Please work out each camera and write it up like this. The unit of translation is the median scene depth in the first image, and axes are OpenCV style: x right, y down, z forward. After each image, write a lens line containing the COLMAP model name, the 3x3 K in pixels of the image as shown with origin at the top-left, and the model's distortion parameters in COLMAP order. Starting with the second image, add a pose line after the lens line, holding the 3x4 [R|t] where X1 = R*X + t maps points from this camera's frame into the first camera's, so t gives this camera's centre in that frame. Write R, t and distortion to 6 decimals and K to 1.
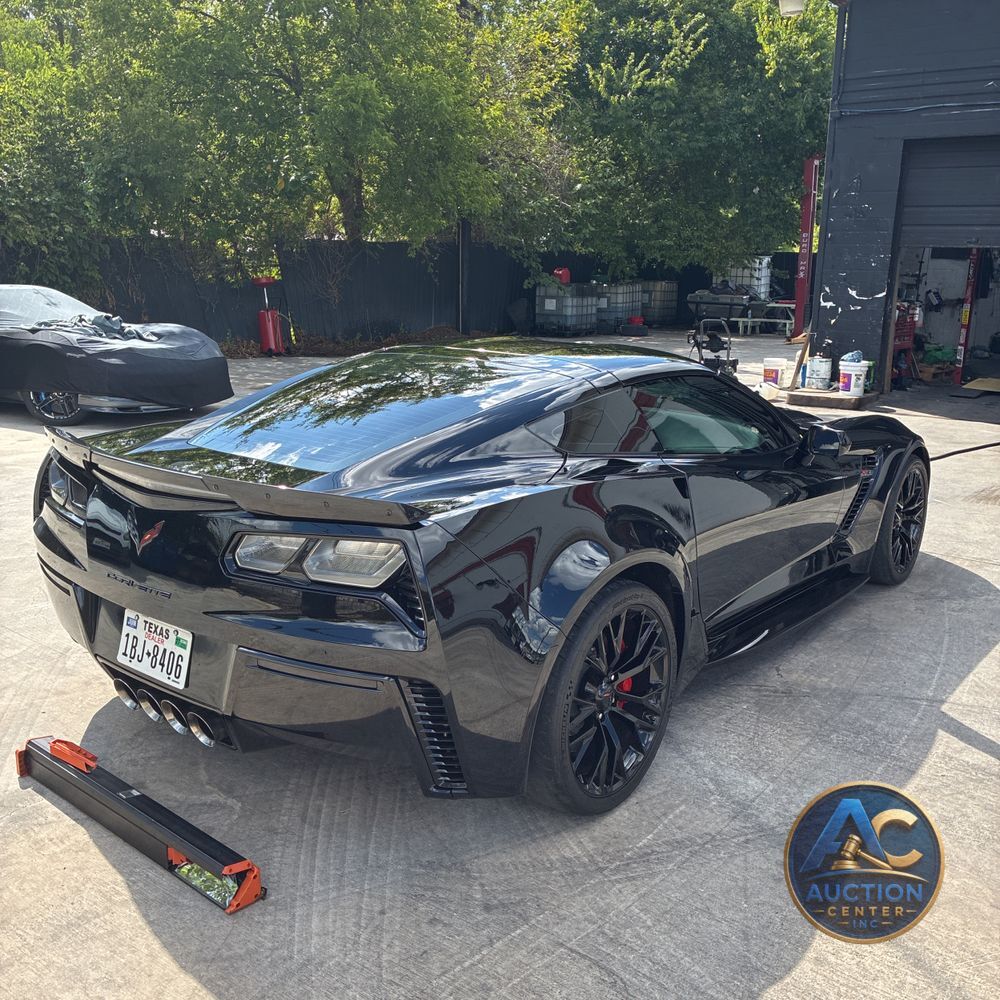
lens RADIAL K [[1006.0, 0, 498.8], [0, 1006.0, 501.8], [0, 0, 1]] dist [0.013713, 0.000000]
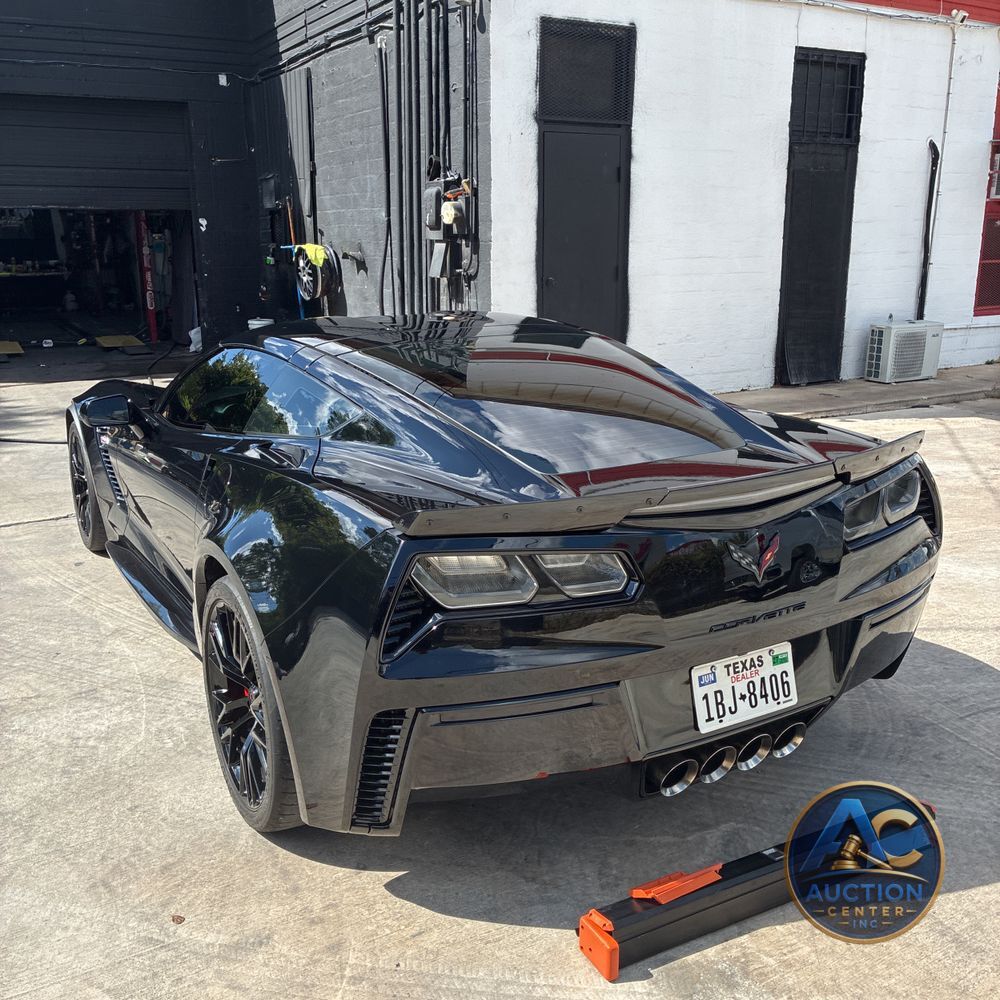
lens RADIAL K [[1006.0, 0, 482.1], [0, 1006.0, 510.4], [0, 0, 1]] dist [0.013713, 0.000000]
pose [[0.404349, -0.279951, 0.870706, -1.142692], [0.244076, 0.950506, 0.192262, -0.217646], [-0.881435, 0.134778, 0.452666, 0.795950]]
